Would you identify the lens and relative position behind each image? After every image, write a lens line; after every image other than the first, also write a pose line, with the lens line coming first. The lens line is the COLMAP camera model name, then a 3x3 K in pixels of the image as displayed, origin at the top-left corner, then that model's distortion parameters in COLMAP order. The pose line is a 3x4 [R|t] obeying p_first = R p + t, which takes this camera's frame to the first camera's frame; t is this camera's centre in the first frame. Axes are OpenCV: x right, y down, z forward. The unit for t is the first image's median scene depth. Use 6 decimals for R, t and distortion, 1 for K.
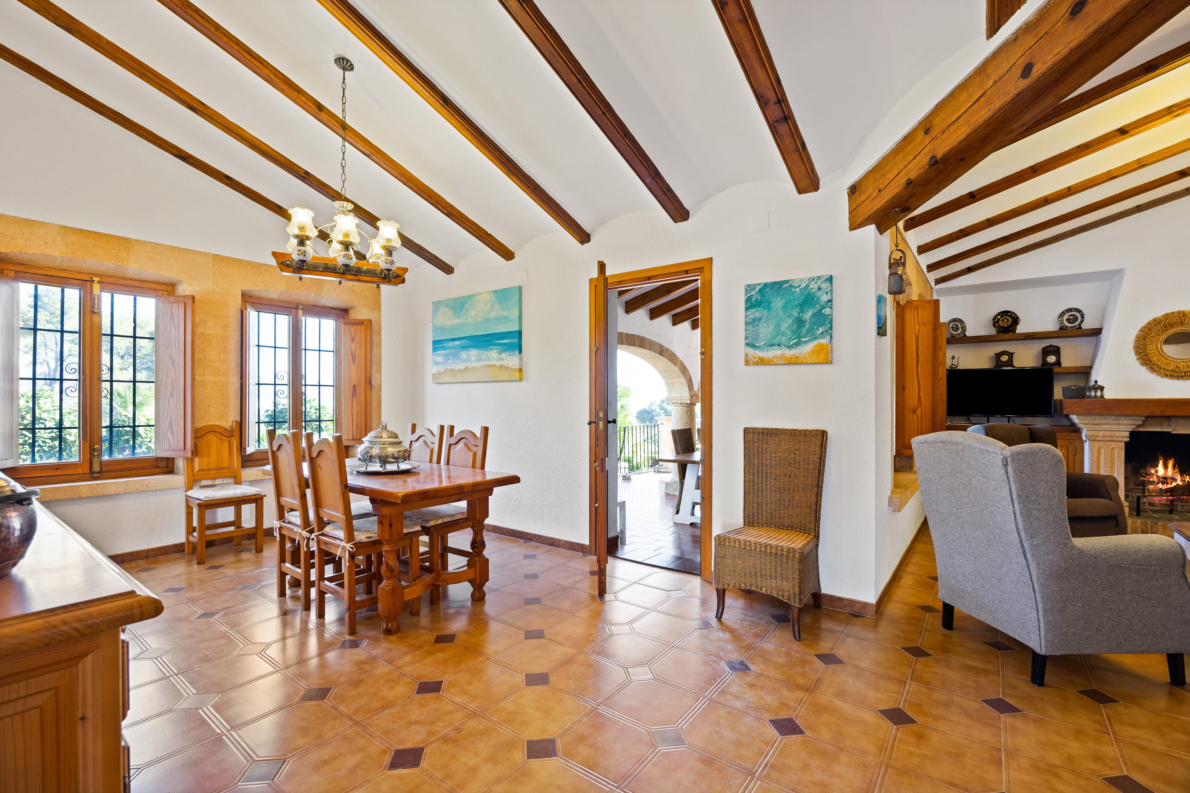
lens RADIAL K [[528.1, 0, 595.7], [0, 528.1, 400.6], [0, 0, 1]] dist [-0.001427, -0.000252]
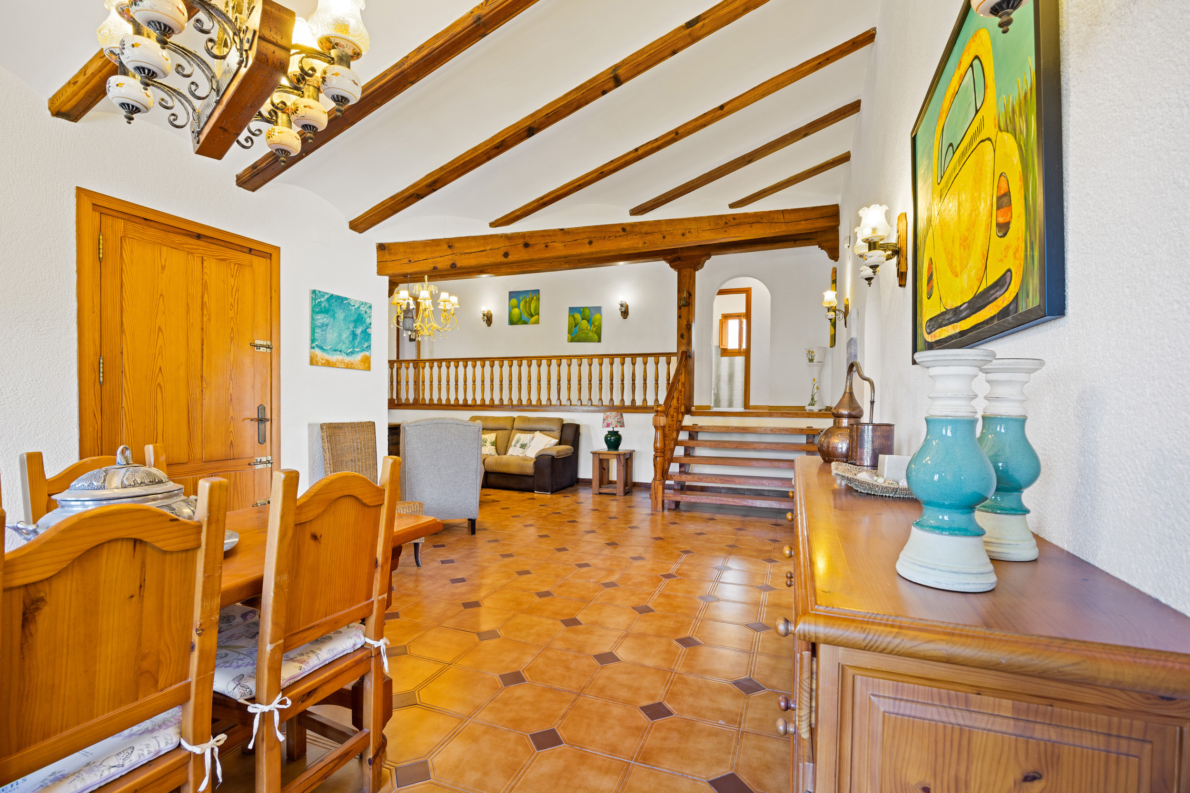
lens RADIAL K [[528.1, 0, 595.2], [0, 528.1, 401.6], [0, 0, 1]] dist [-0.001427, -0.000252]
pose [[-0.282787, -0.002707, 0.959179, -0.948542], [-0.011047, 0.999939, -0.000435, 0.000516], [-0.959119, -0.010719, -0.282799, 0.804520]]
